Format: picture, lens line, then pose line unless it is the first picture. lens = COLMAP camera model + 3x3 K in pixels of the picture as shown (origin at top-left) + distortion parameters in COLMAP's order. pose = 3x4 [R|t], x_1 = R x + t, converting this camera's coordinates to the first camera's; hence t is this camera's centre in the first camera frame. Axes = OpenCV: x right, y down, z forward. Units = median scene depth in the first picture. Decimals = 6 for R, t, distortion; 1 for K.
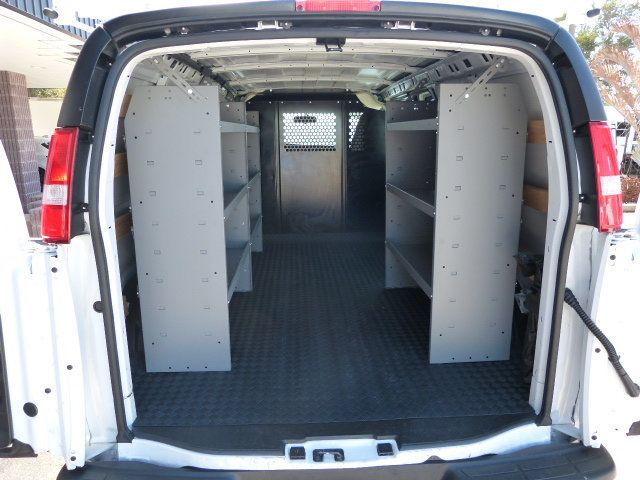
lens RADIAL K [[477.6, 0, 320.0], [0, 477.6, 240.0], [0, 0, 1]] dist [-0.042286, 0.034193]
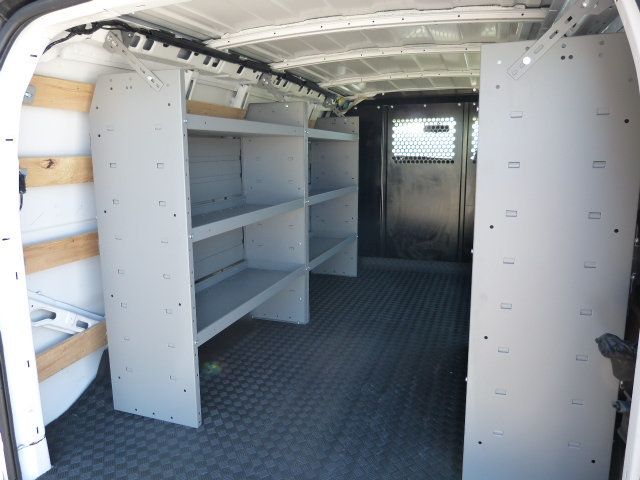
lens RADIAL K [[477.6, 0, 320.0], [0, 477.6, 240.0], [0, 0, 1]] dist [-0.042286, 0.034193]
pose [[0.927079, 0.068740, -0.368510, 0.266433], [-0.081851, 0.996443, -0.020046, -0.038940], [0.365821, 0.048747, 0.929408, 0.316208]]
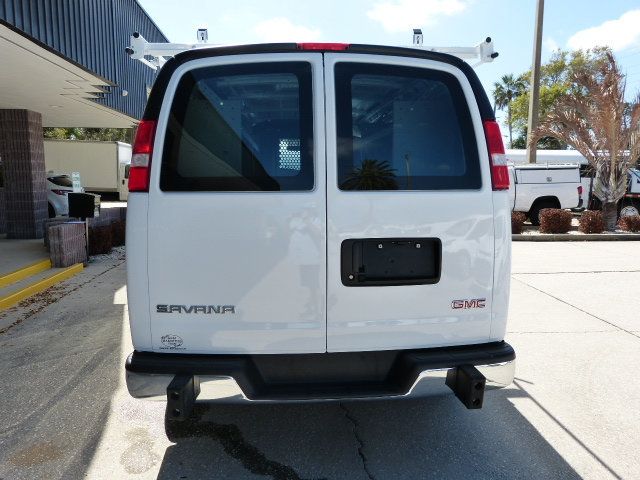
lens RADIAL K [[478.7, 0, 316.8], [0, 478.7, 238.2], [0, 0, 1]] dist [-0.024173, 0.003011]
pose [[0.999852, 0.003328, 0.016889, -0.004621], [-0.001643, 0.995101, -0.098851, 0.206940], [-0.017135, 0.098808, 0.994959, -0.361484]]
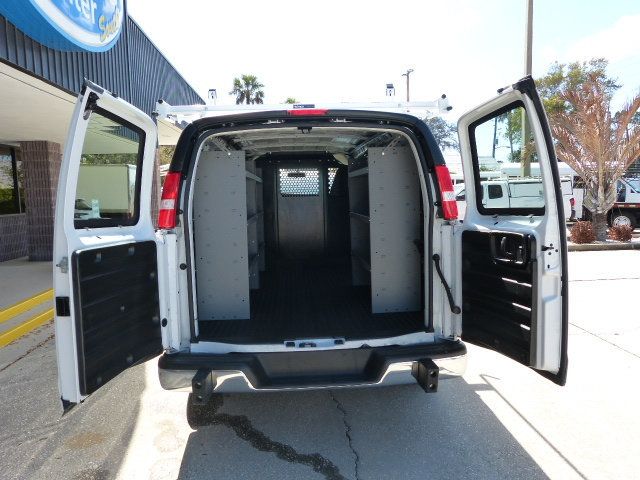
lens RADIAL K [[477.6, 0, 320.0], [0, 477.6, 240.0], [0, 0, 1]] dist [-0.042286, 0.034193]
pose [[0.999786, -0.018003, 0.010161, 0.040628], [0.019123, 0.992114, -0.123873, 0.209527], [-0.007850, 0.124041, 0.992246, -0.654856]]
